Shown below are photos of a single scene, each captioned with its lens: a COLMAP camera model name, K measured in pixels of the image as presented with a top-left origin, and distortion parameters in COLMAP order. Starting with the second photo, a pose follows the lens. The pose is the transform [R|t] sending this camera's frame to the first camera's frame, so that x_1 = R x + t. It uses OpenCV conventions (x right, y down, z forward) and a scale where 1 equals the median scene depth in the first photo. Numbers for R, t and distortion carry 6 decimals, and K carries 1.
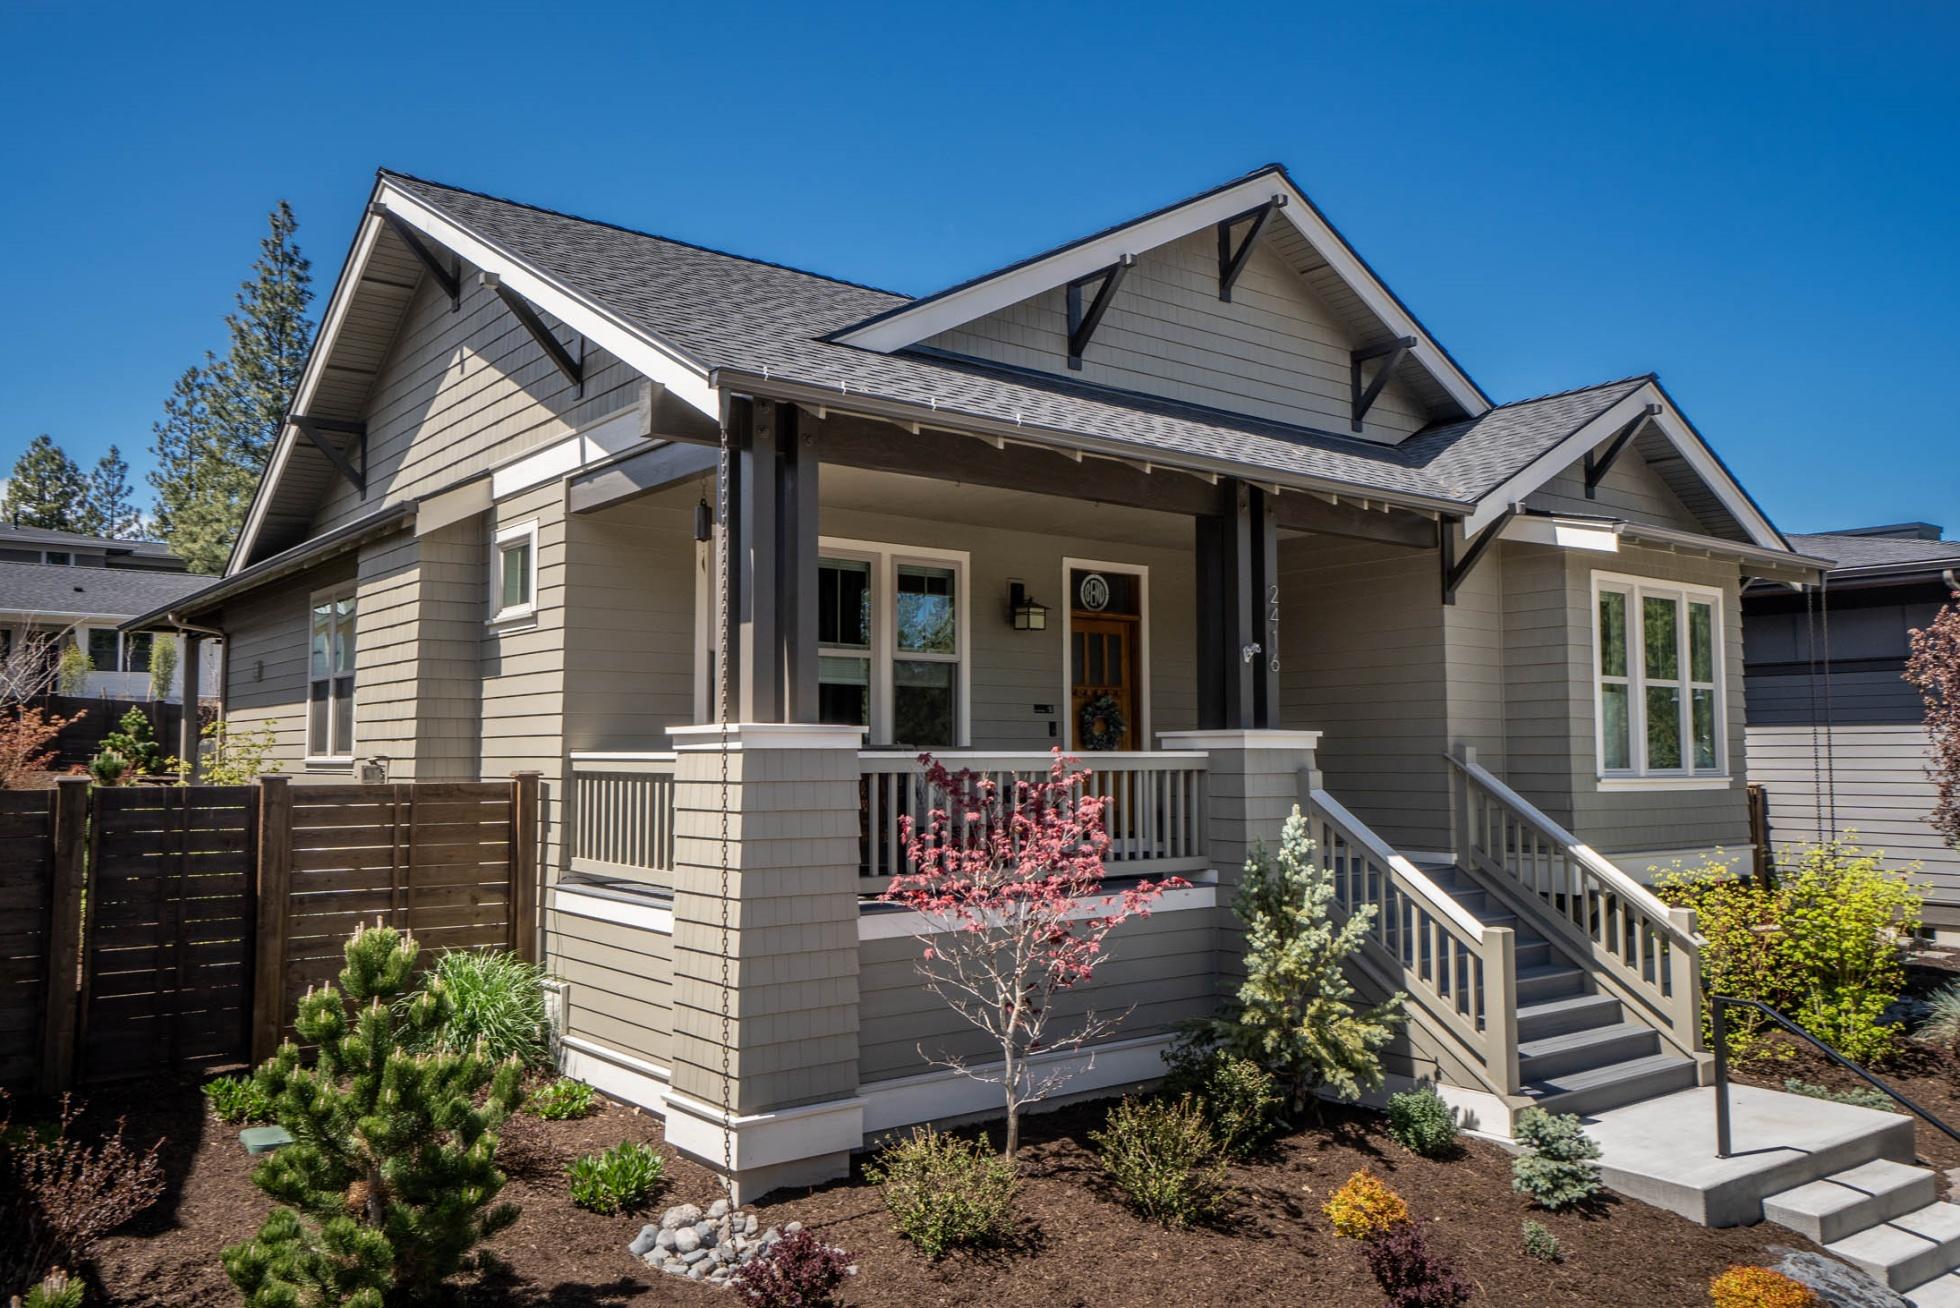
lens RADIAL K [[1474.4, 0, 982.1], [0, 1474.4, 653.9], [0, 0, 1]] dist [0.055907, 0.007162]
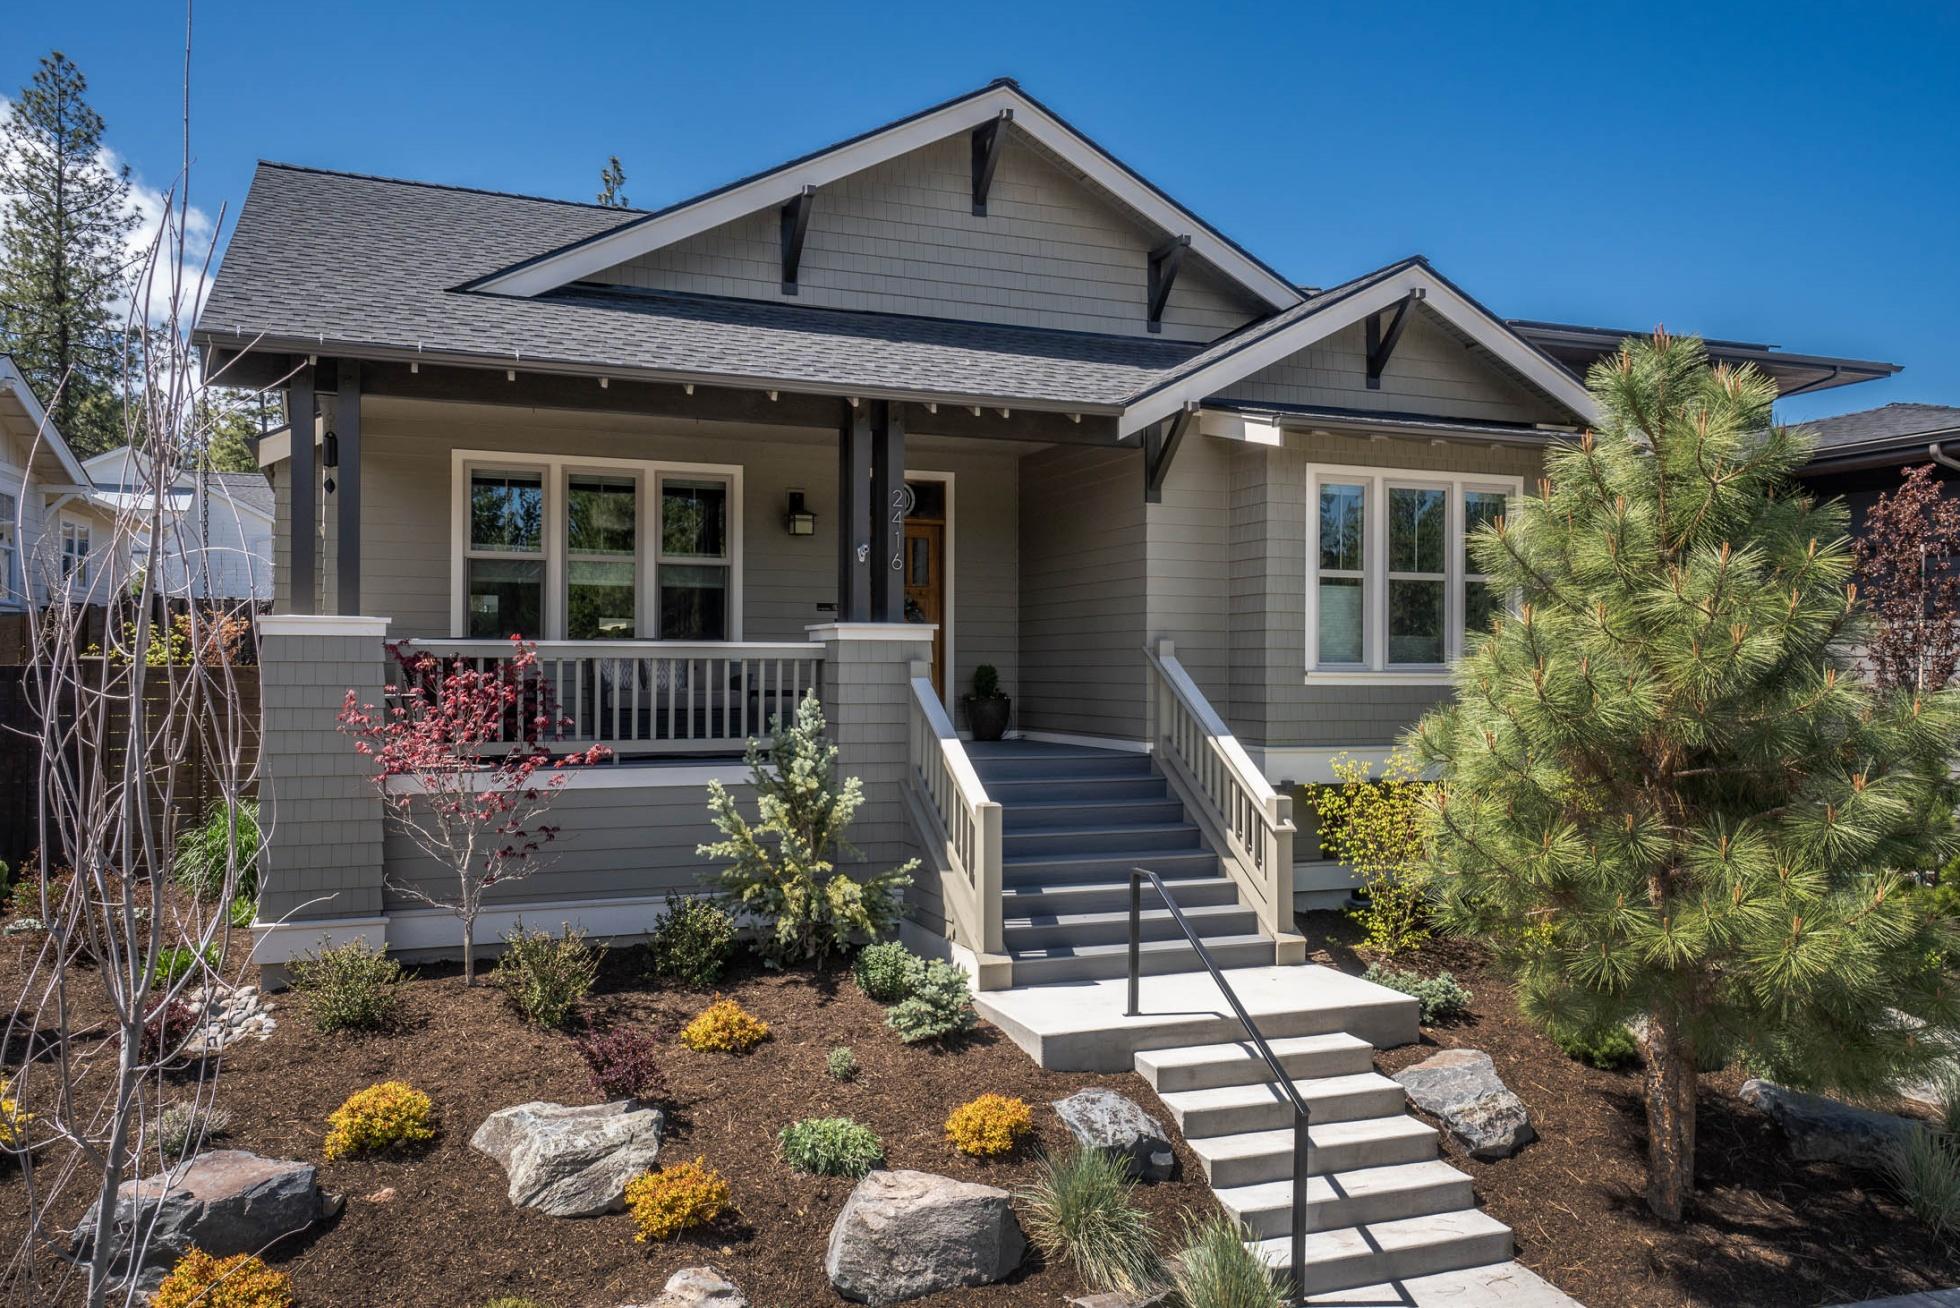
lens RADIAL K [[1474.4, 0, 975.9], [0, 1474.4, 655.6], [0, 0, 1]] dist [0.055907, 0.007162]
pose [[0.957803, 0.004715, -0.287386, 0.500131], [0.014112, 0.997888, 0.063404, 0.005964], [0.287078, -0.064784, 0.955714, -0.021596]]
